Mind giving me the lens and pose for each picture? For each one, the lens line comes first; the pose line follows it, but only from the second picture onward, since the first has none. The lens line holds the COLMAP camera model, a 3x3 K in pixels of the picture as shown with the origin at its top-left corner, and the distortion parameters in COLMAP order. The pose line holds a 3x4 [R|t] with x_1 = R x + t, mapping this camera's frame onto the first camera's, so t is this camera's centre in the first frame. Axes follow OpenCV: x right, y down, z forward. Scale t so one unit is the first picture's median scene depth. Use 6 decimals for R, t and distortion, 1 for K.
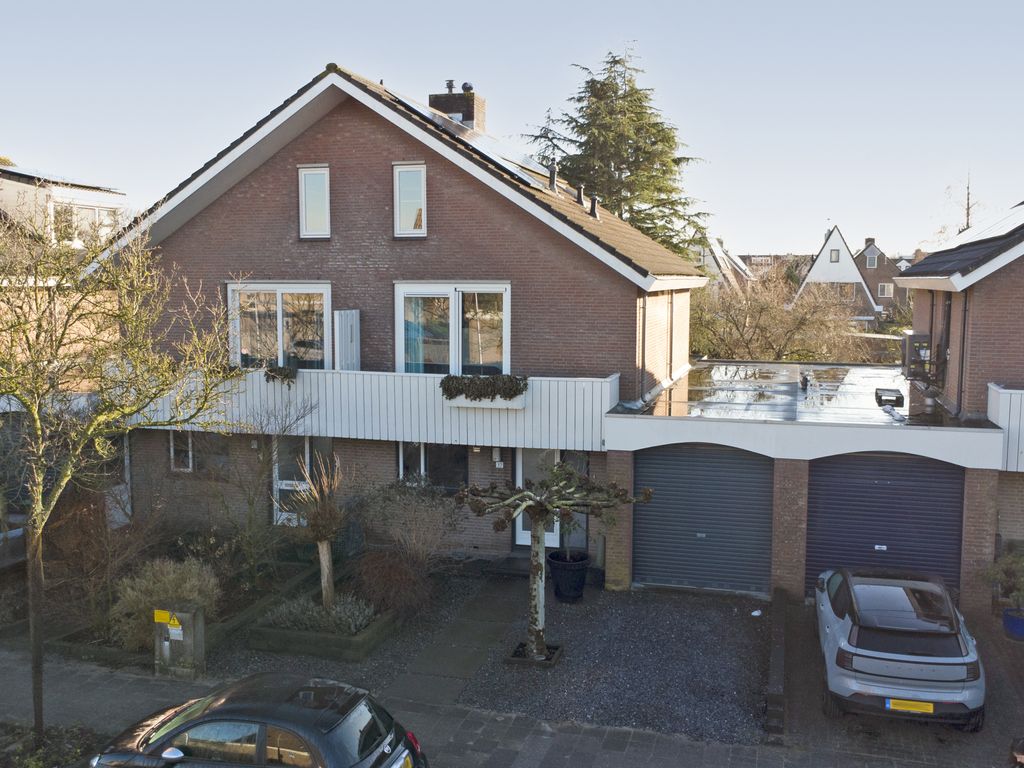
lens RADIAL K [[995.2, 0, 507.4], [0, 995.2, 379.5], [0, 0, 1]] dist [0.009821, 0.018730]
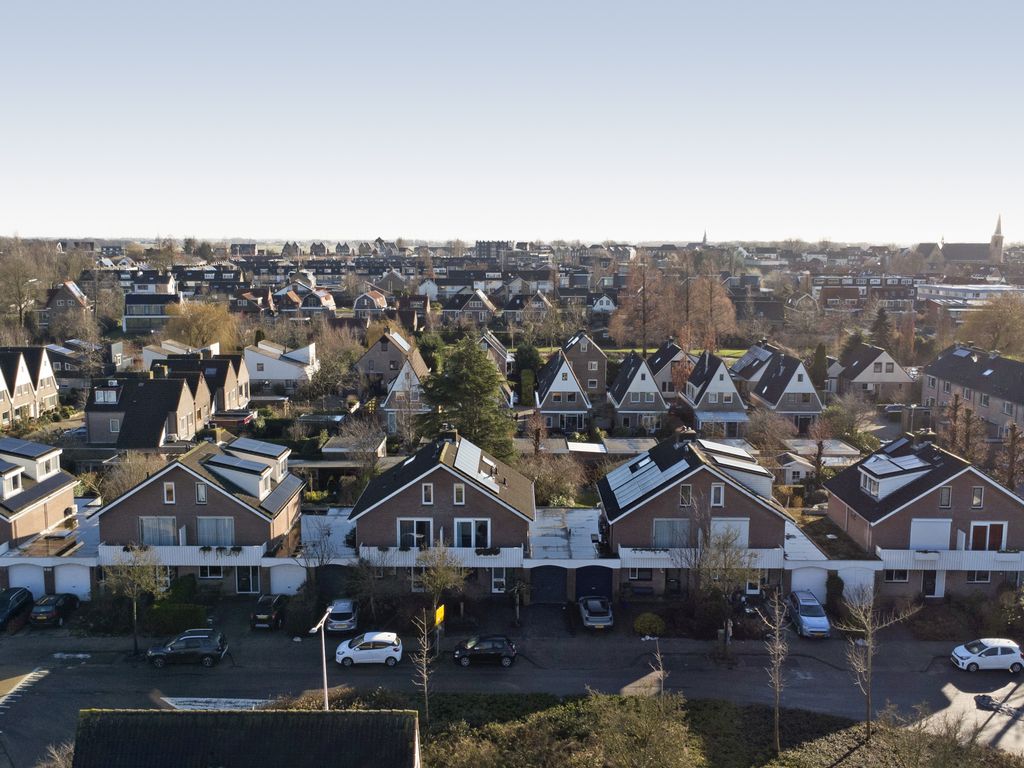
lens RADIAL K [[995.2, 0, 507.4], [0, 995.2, 379.5], [0, 0, 1]] dist [0.009821, 0.018730]
pose [[0.961060, -0.036849, 0.273871, -0.910574], [0.025912, 0.998720, 0.043447, -0.761861], [-0.275121, -0.034659, 0.960785, -2.422374]]
